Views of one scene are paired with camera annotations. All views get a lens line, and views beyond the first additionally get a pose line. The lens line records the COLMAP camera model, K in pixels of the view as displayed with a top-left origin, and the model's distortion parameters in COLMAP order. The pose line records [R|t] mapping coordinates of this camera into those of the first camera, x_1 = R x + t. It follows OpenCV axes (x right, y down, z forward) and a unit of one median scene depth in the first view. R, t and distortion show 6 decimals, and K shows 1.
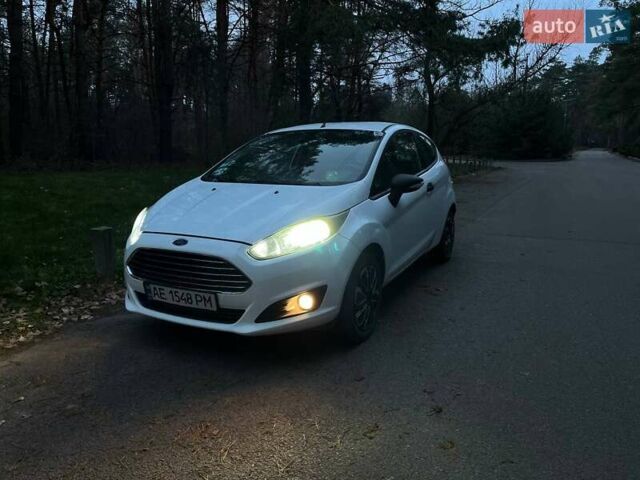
lens RADIAL K [[486.0, 0, 322.8], [0, 486.0, 234.0], [0, 0, 1]] dist [0.074991, -0.097237]
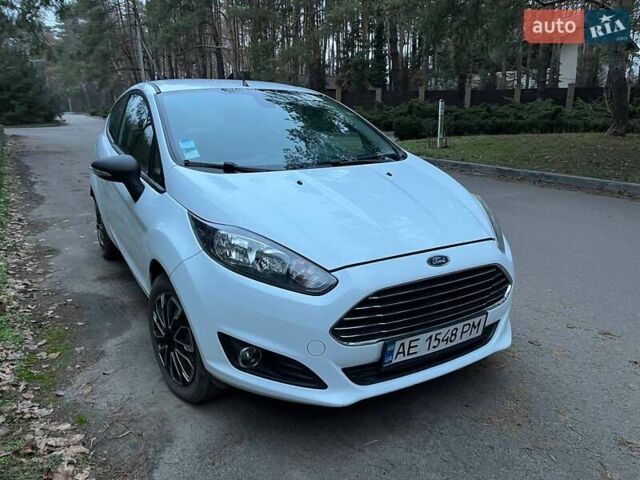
lens RADIAL K [[486.0, 0, 330.6], [0, 486.0, 235.7], [0, 0, 1]] dist [0.074991, -0.097237]
pose [[0.539623, -0.211757, 0.814841, -0.895196], [0.151148, 0.976494, 0.153670, -0.139671], [-0.828228, 0.040238, 0.558945, 0.733676]]
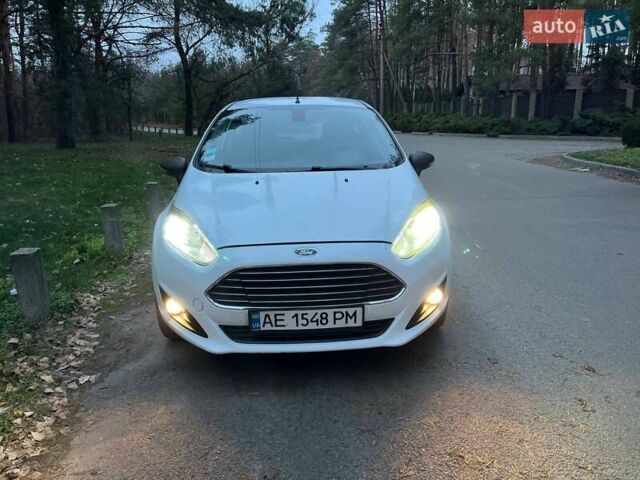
lens RADIAL K [[486.0, 0, 329.1], [0, 486.0, 230.6], [0, 0, 1]] dist [0.074991, -0.097237]
pose [[0.864628, -0.127078, 0.486075, -0.630996], [0.103637, 0.991788, 0.074941, -0.072687], [-0.491607, -0.014421, 0.870698, 0.283127]]
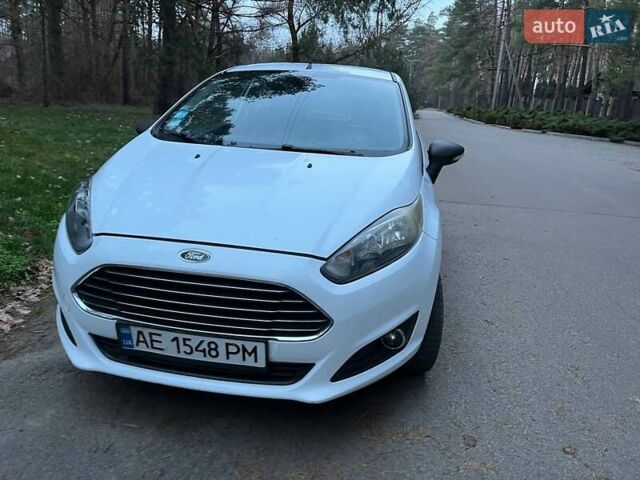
lens RADIAL K [[486.0, 0, 326.3], [0, 486.0, 236.7], [0, 0, 1]] dist [0.074991, -0.097237]
pose [[0.952563, -0.024270, 0.303373, -0.313073], [-0.007828, 0.994531, 0.104144, -0.066364], [-0.304242, -0.101578, 0.947164, 0.399990]]
